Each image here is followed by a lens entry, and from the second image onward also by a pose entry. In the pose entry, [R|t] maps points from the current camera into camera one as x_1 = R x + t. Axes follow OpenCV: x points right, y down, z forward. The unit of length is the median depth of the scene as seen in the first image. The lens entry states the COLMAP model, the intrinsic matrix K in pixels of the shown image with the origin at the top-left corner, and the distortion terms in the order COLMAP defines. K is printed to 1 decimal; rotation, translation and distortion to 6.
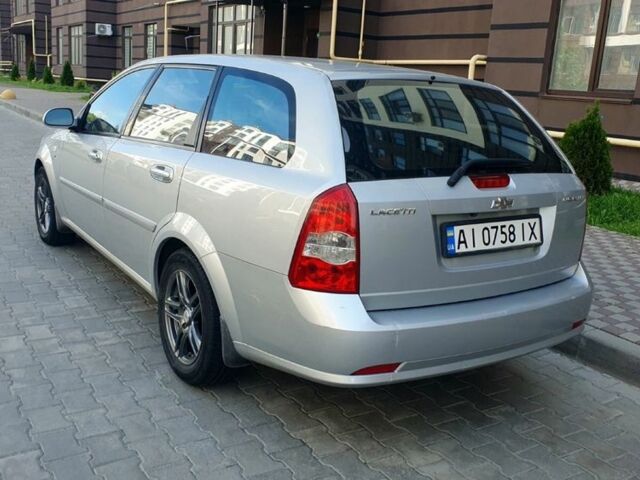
lens RADIAL K [[672.7, 0, 310.1], [0, 672.7, 216.9], [0, 0, 1]] dist [0.015862, -0.008167]
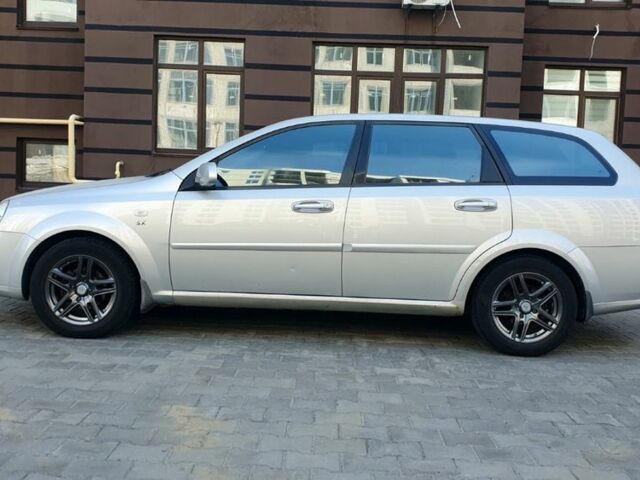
lens RADIAL K [[653.2, 0, 320.0], [0, 653.2, 240.0], [0, 0, 1]] dist [0.125853, -0.310928]
pose [[0.569527, -0.119876, 0.813184, -0.420127], [0.165170, 0.985820, 0.029646, -0.025464], [-0.805207, 0.117429, 0.581251, 0.159449]]
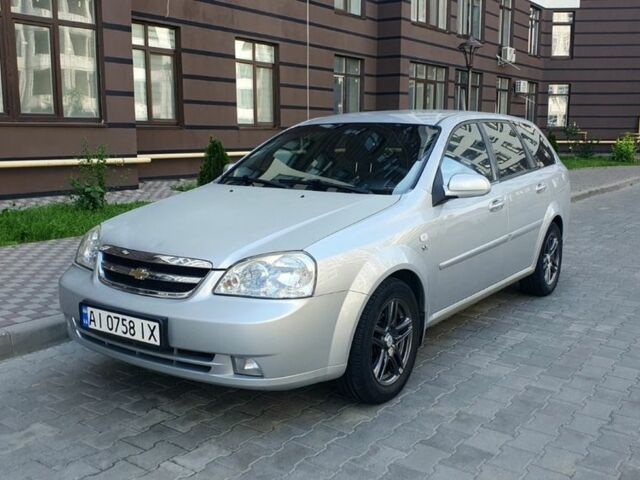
lens RADIAL K [[672.7, 0, 310.1], [0, 672.7, 216.9], [0, 0, 1]] dist [0.015862, -0.008167]
pose [[-0.355062, -0.194905, 0.914299, -0.459849], [0.154484, 0.952345, 0.263009, -0.155050], [-0.921990, 0.234629, -0.308031, 0.612290]]
